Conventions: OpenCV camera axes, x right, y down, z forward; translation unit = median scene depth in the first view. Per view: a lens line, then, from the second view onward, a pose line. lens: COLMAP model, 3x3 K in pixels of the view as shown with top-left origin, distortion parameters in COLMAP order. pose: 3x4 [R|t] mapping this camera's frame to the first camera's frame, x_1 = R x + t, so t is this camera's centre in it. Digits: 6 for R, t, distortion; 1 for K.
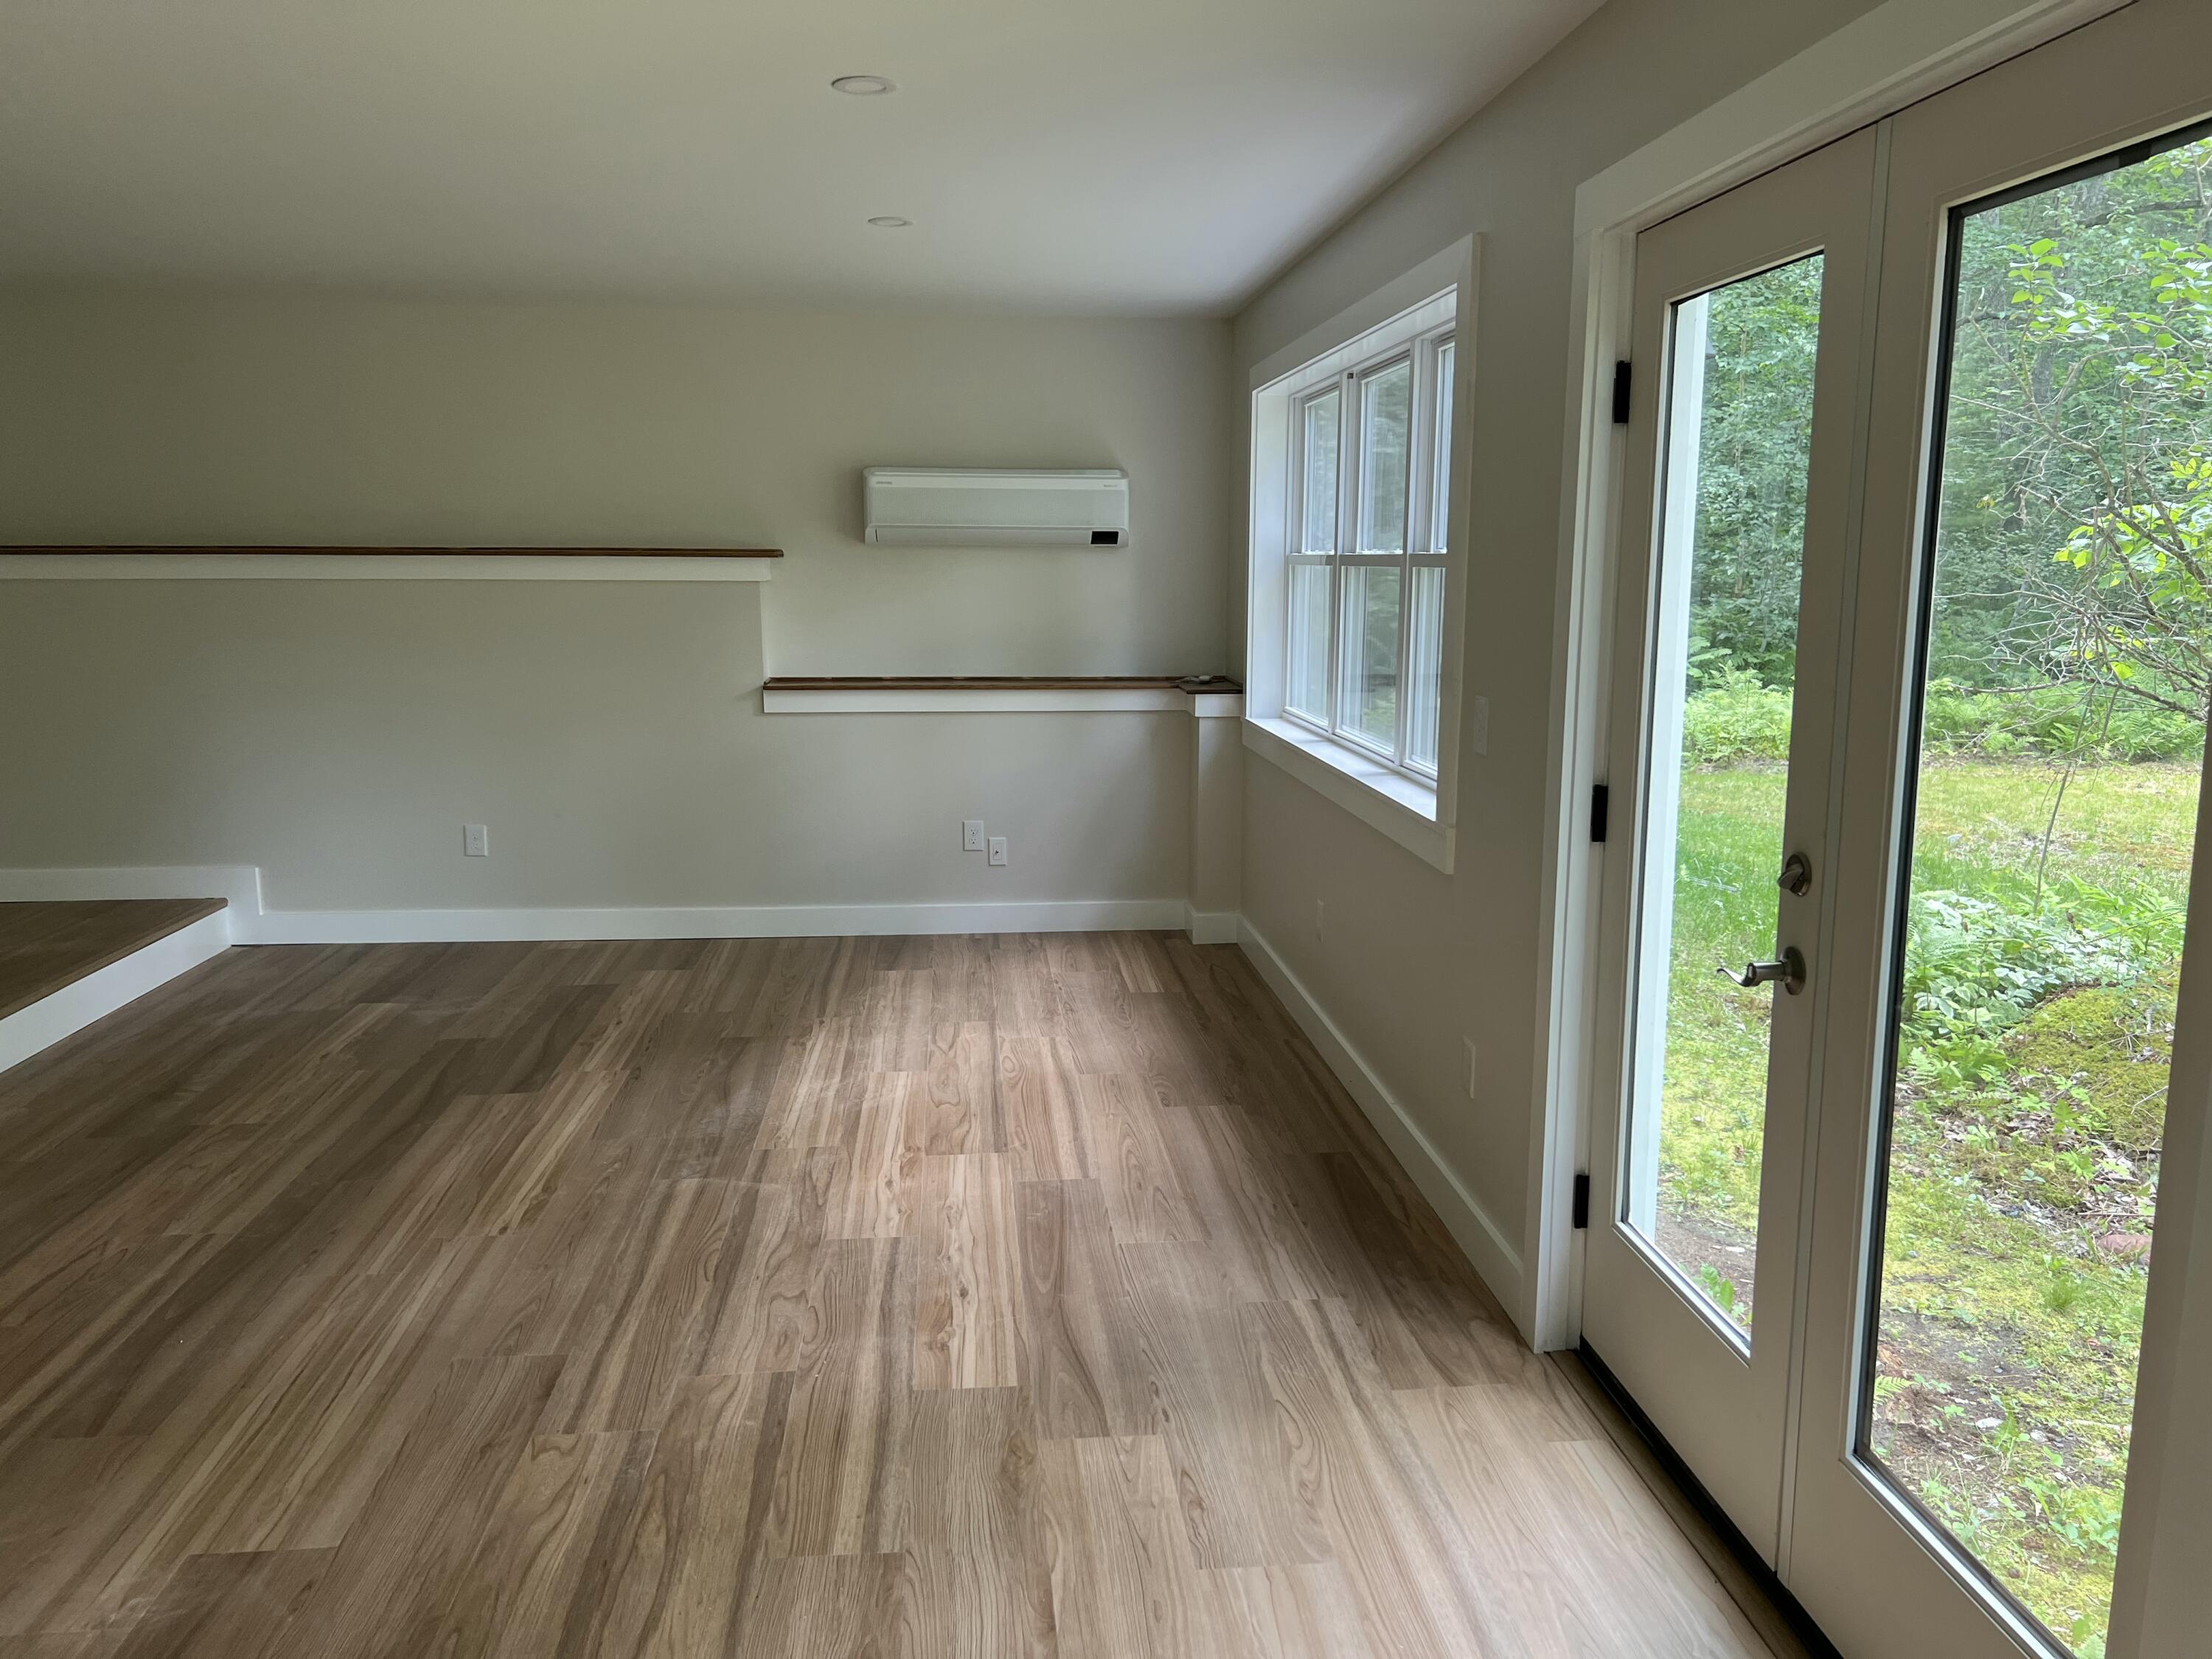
lens RADIAL K [[1677.2, 0, 1110.9], [0, 1677.2, 828.8], [0, 0, 1]] dist [0.006586, -0.000252]
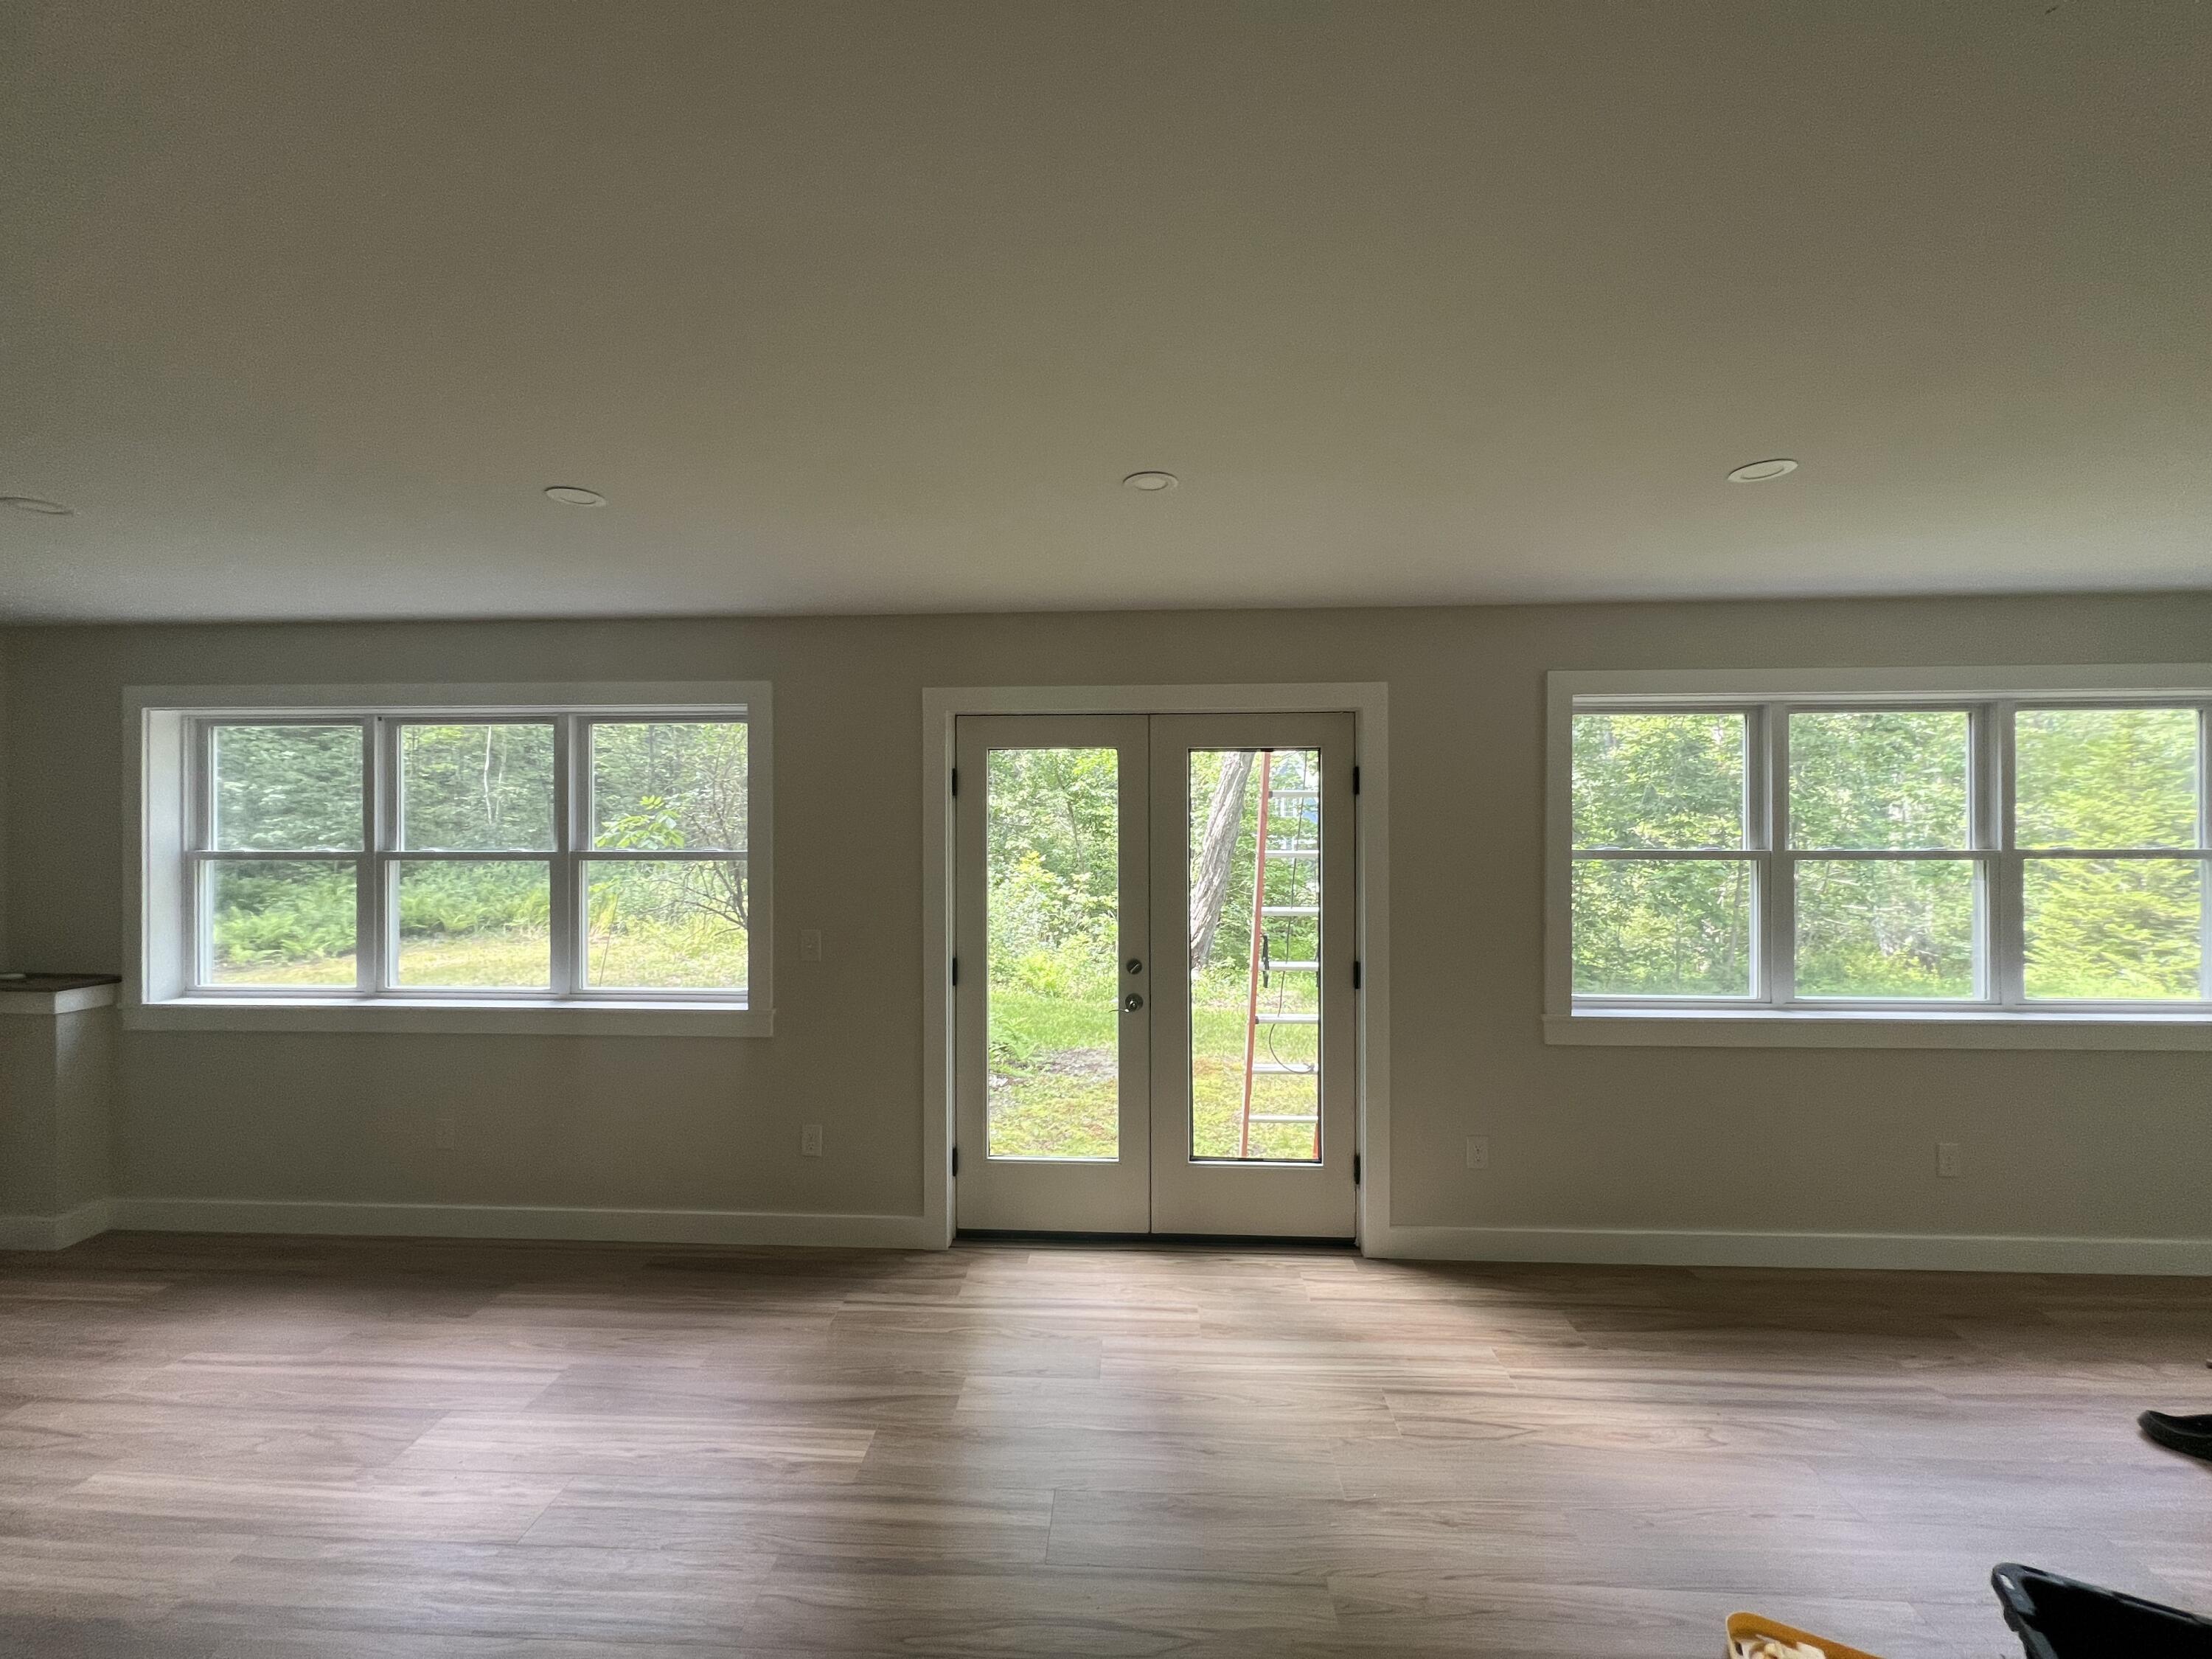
lens RADIAL K [[892.5, 0, 1105.4], [0, 892.5, 825.6], [0, 0, 1]] dist [0.004015, 0.000244]
pose [[0.131103, -0.002141, 0.991366, -0.551588], [0.160454, 0.986859, -0.019089, -0.095254], [-0.978298, 0.161572, 0.129724, 0.431618]]
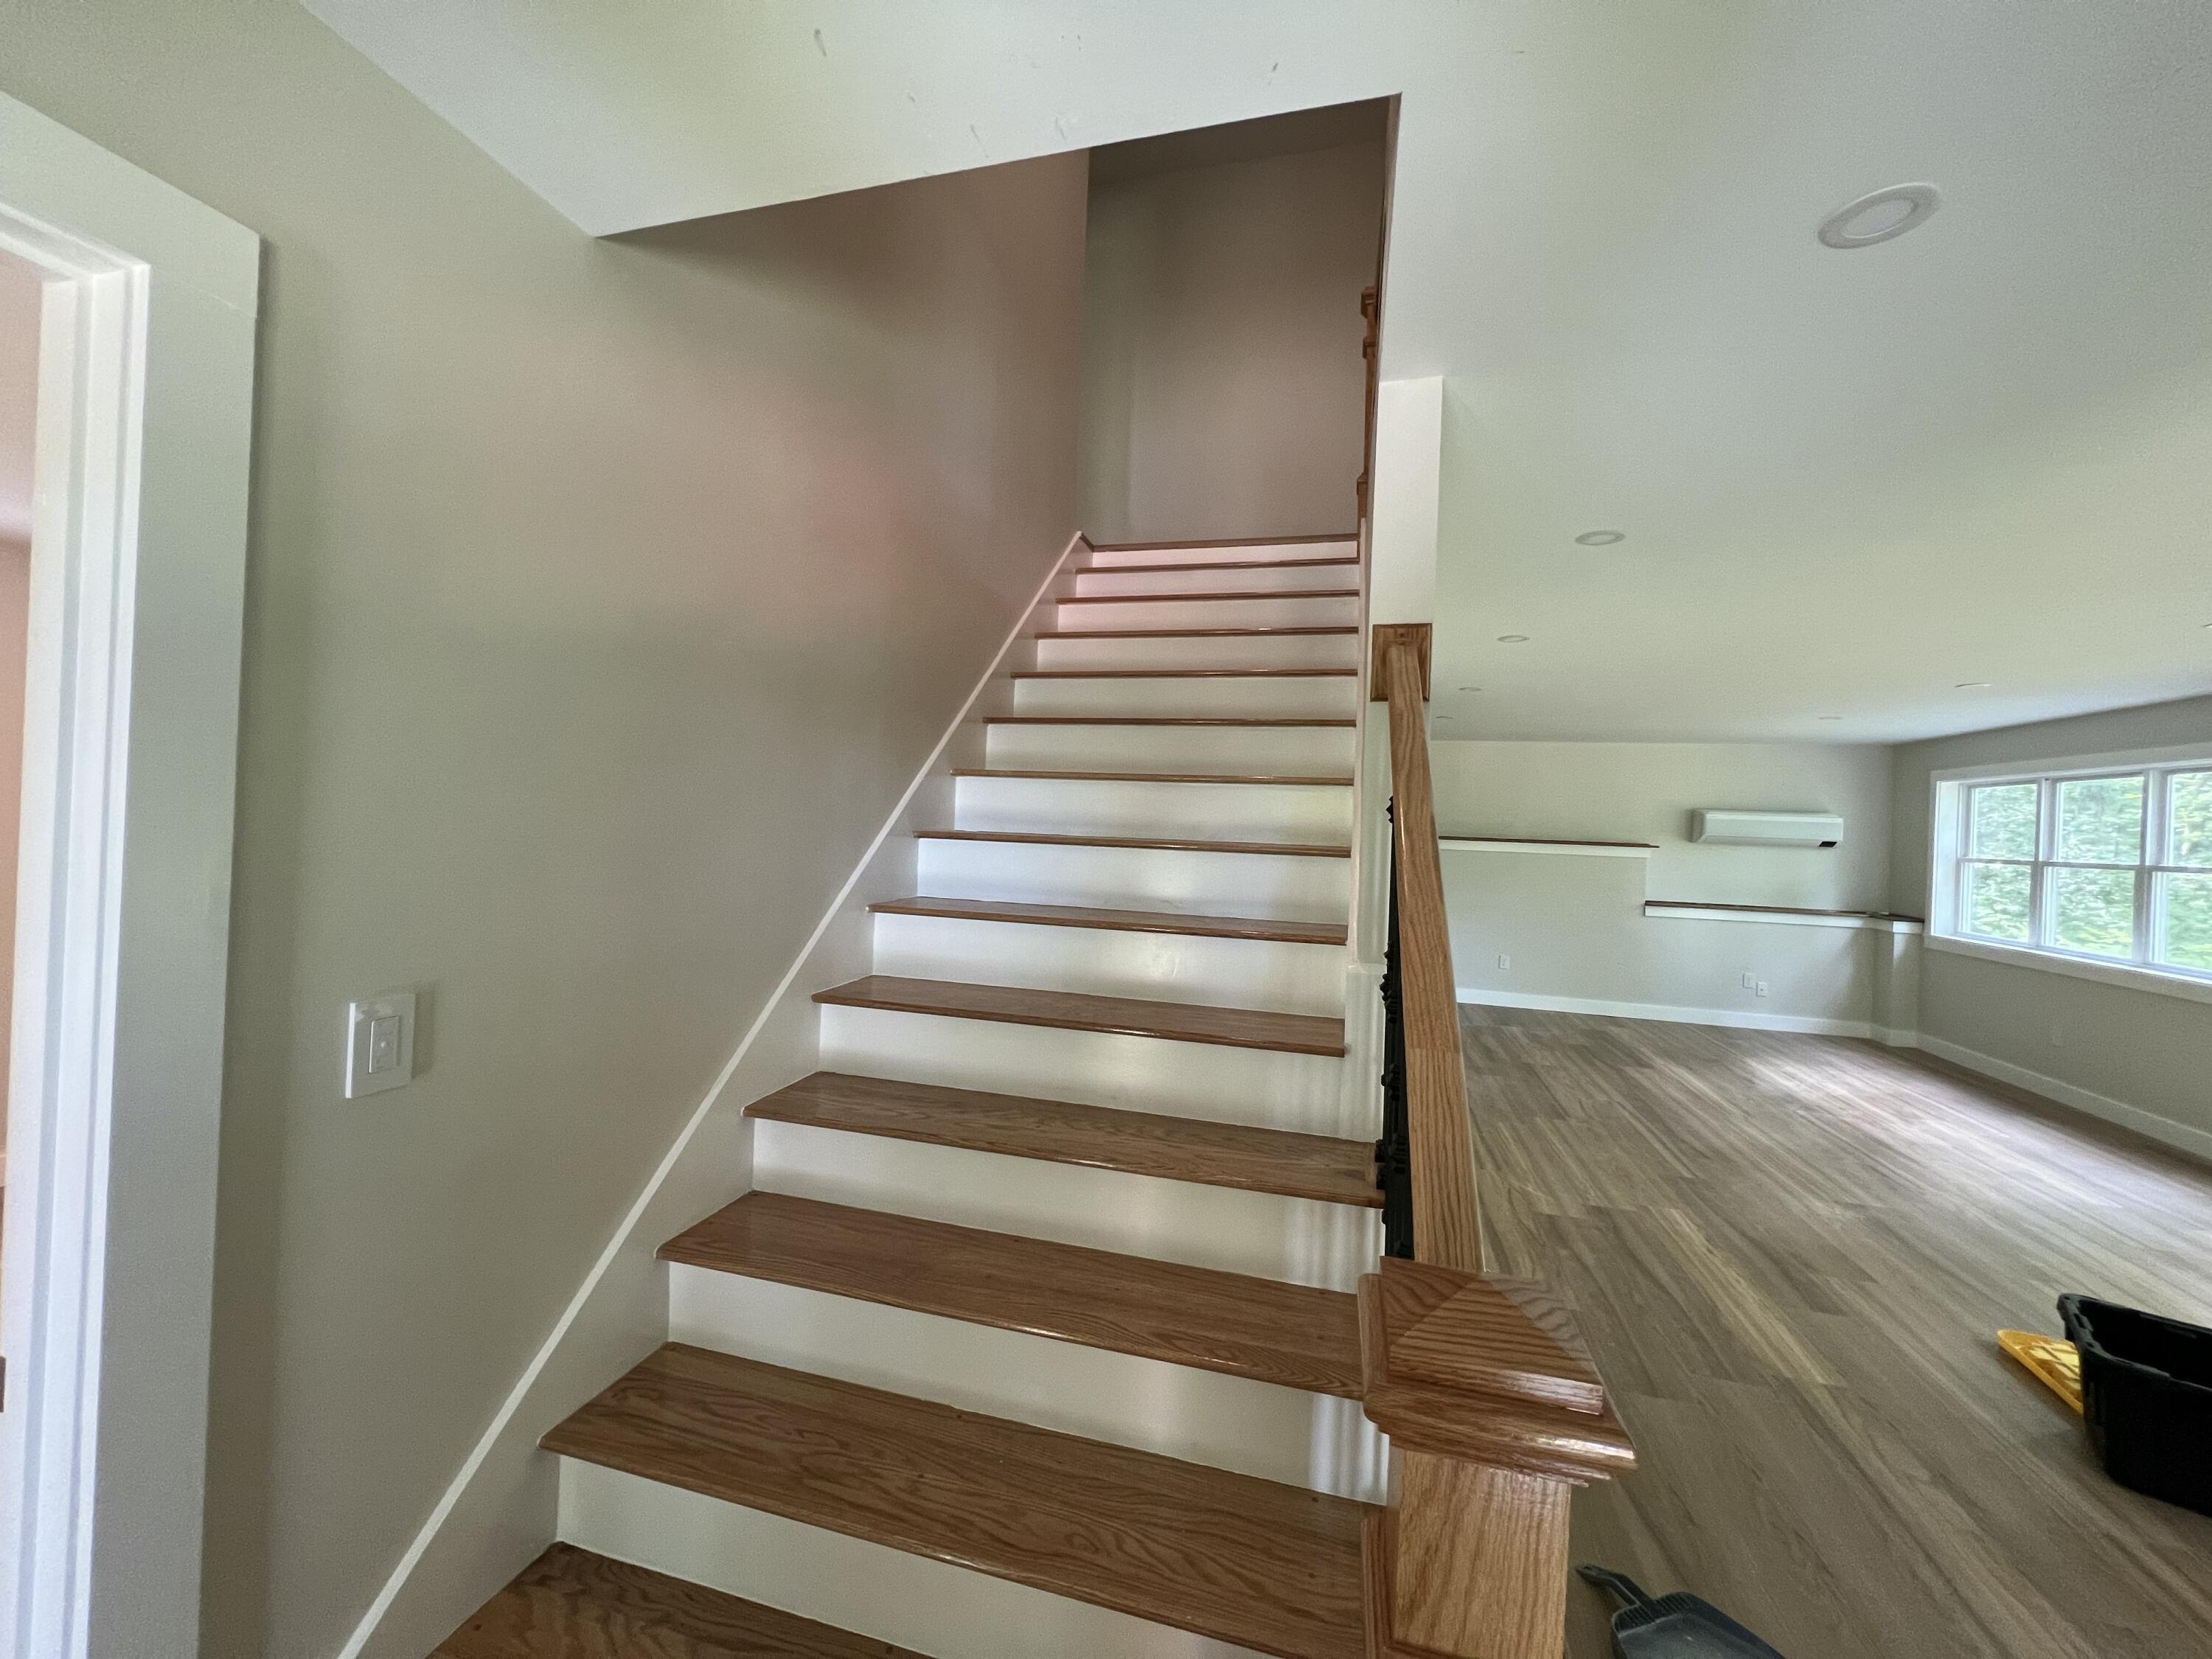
lens RADIAL K [[892.5, 0, 1097.7], [0, 892.5, 826.7], [0, 0, 1]] dist [0.004015, 0.000244]
pose [[0.932990, 0.033126, -0.358373, -0.660551], [-0.091910, 0.984668, -0.148262, 0.081451], [0.347967, 0.171265, 0.921730, -0.526708]]
